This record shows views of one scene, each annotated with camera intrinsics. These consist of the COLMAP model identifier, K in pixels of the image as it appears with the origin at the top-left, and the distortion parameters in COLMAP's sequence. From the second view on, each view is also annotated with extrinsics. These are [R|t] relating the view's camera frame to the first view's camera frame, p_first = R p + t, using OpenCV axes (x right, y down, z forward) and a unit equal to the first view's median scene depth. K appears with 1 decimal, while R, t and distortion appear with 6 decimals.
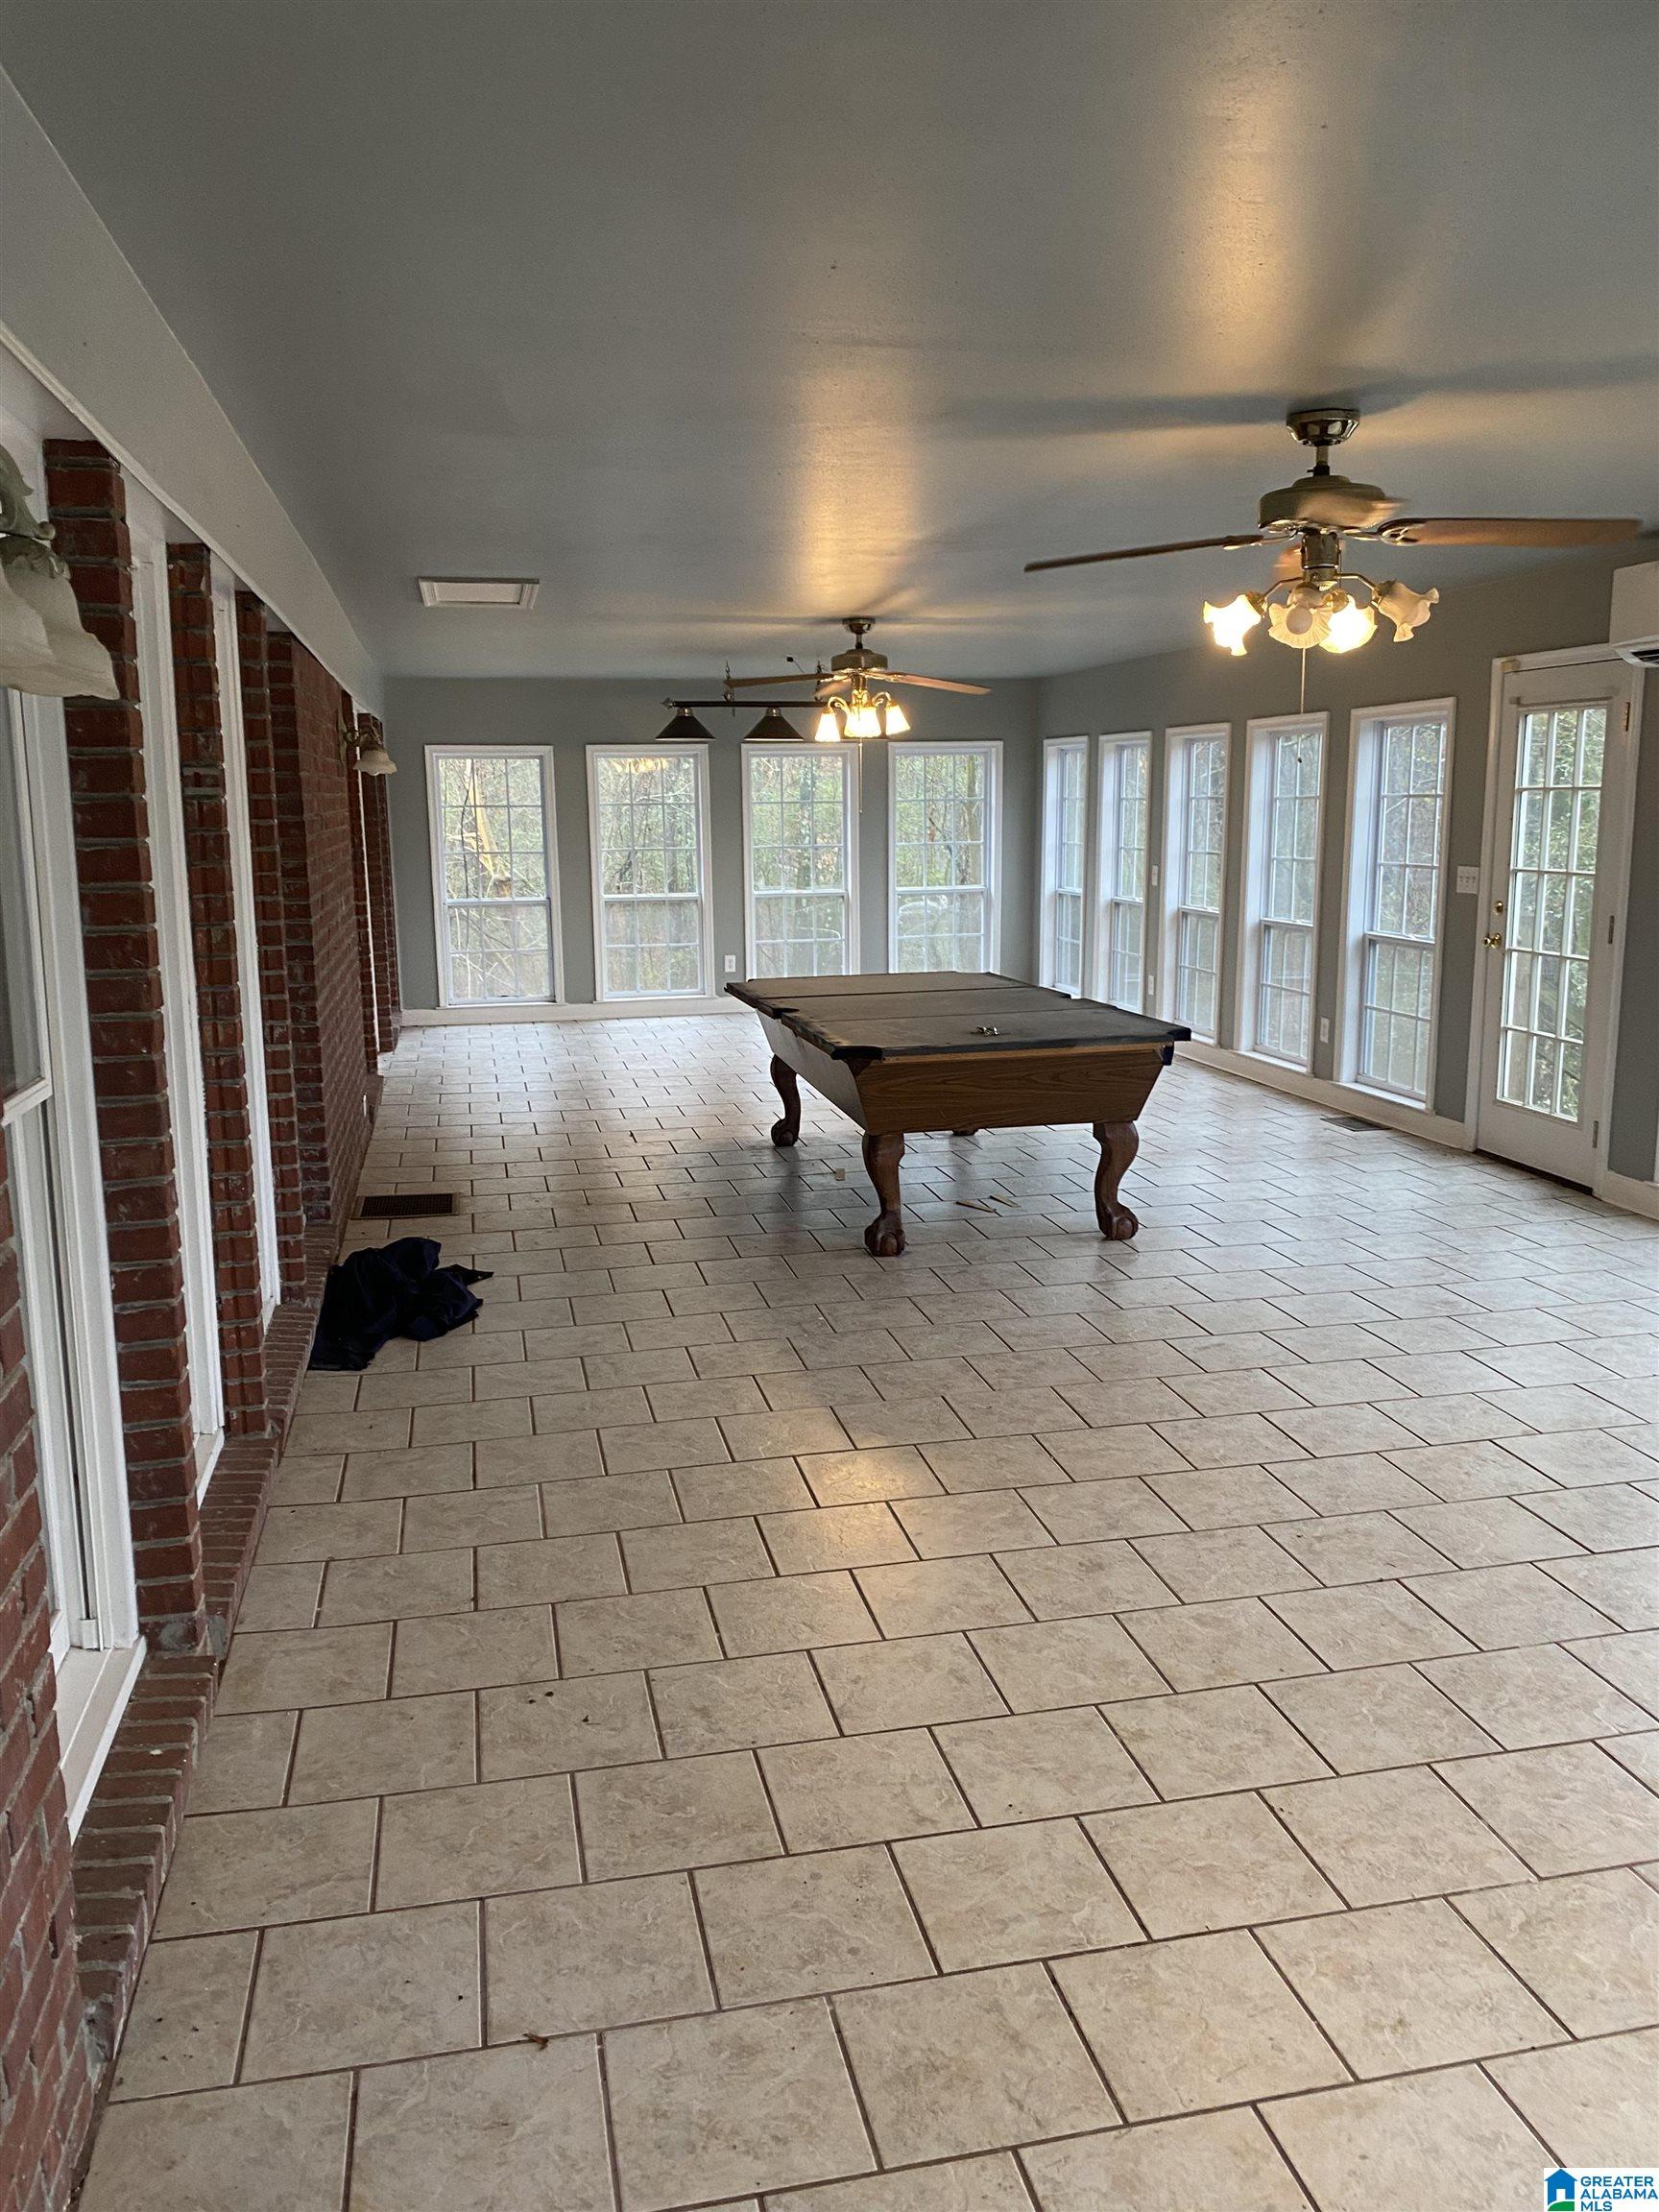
lens RADIAL K [[1704.1, 0, 832.6], [0, 1704.1, 1104.5], [0, 0, 1]] dist [0.018676, -0.027109]
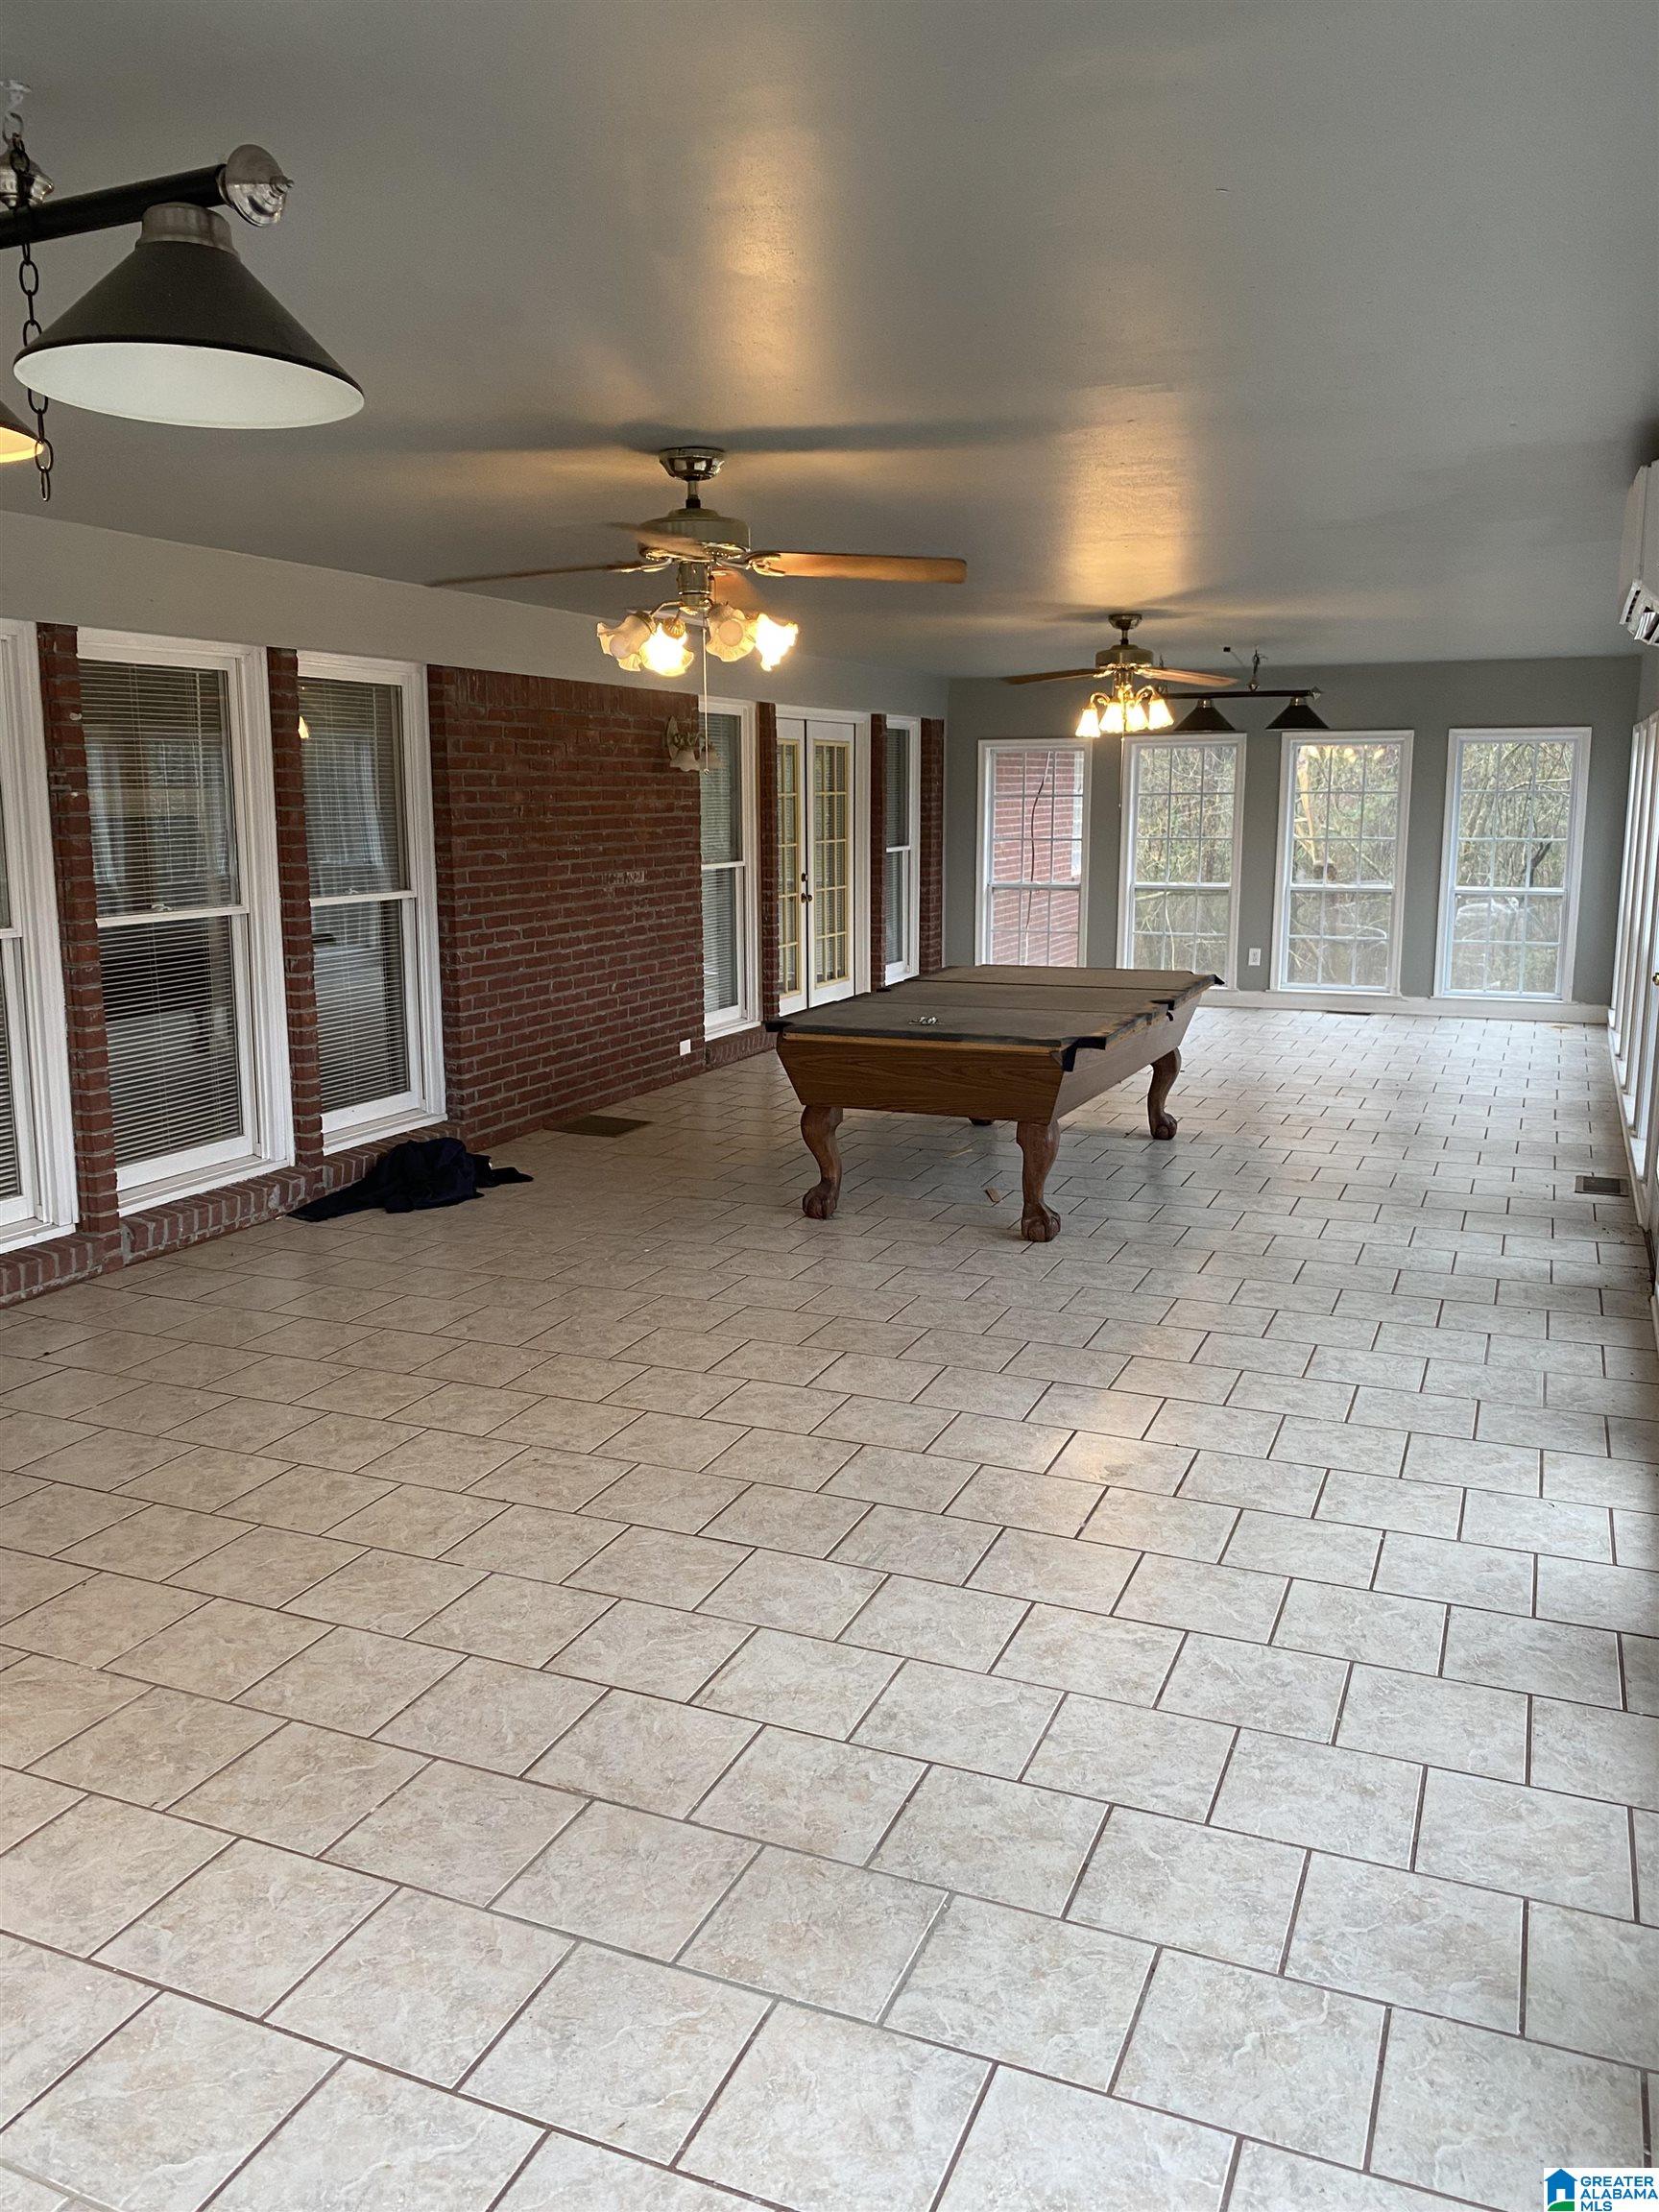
lens RADIAL K [[1704.1, 0, 831.5], [0, 1704.1, 1102.6], [0, 0, 1]] dist [0.018676, -0.027109]
pose [[0.815255, 0.117729, -0.567009, 0.673008], [-0.111811, 0.992694, 0.045351, -0.035586], [0.568205, 0.026426, 0.822462, 0.114027]]
